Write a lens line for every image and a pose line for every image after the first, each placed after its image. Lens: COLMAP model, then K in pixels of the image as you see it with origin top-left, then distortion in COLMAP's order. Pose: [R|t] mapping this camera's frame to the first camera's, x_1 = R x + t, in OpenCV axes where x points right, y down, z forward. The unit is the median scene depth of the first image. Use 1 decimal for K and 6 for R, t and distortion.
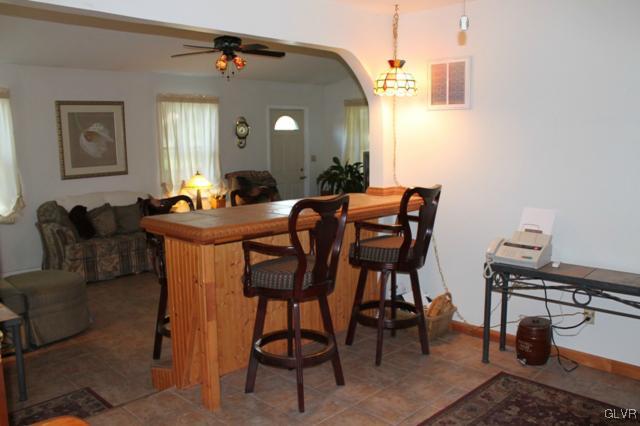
lens RADIAL K [[594.0, 0, 320.0], [0, 594.0, 210.2], [0, 0, 1]] dist [-0.073580, 0.000000]
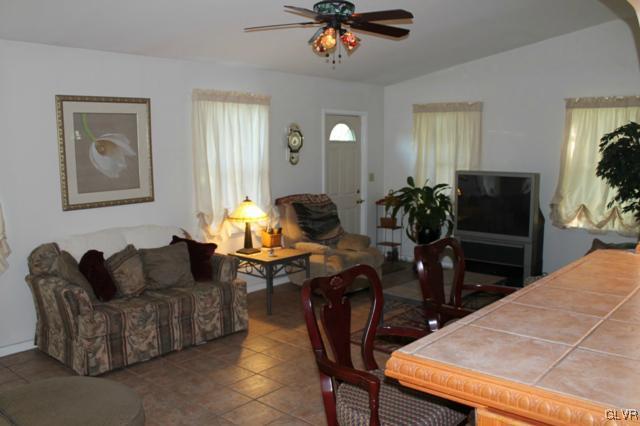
lens RADIAL K [[594.0, 0, 320.2], [0, 594.0, 215.3], [0, 0, 1]] dist [-0.073580, 0.000000]
pose [[0.997190, 0.000847, 0.074911, -0.186035], [-0.000252, 0.999968, -0.007951, -0.039970], [-0.074915, 0.007910, 0.997159, 0.285876]]
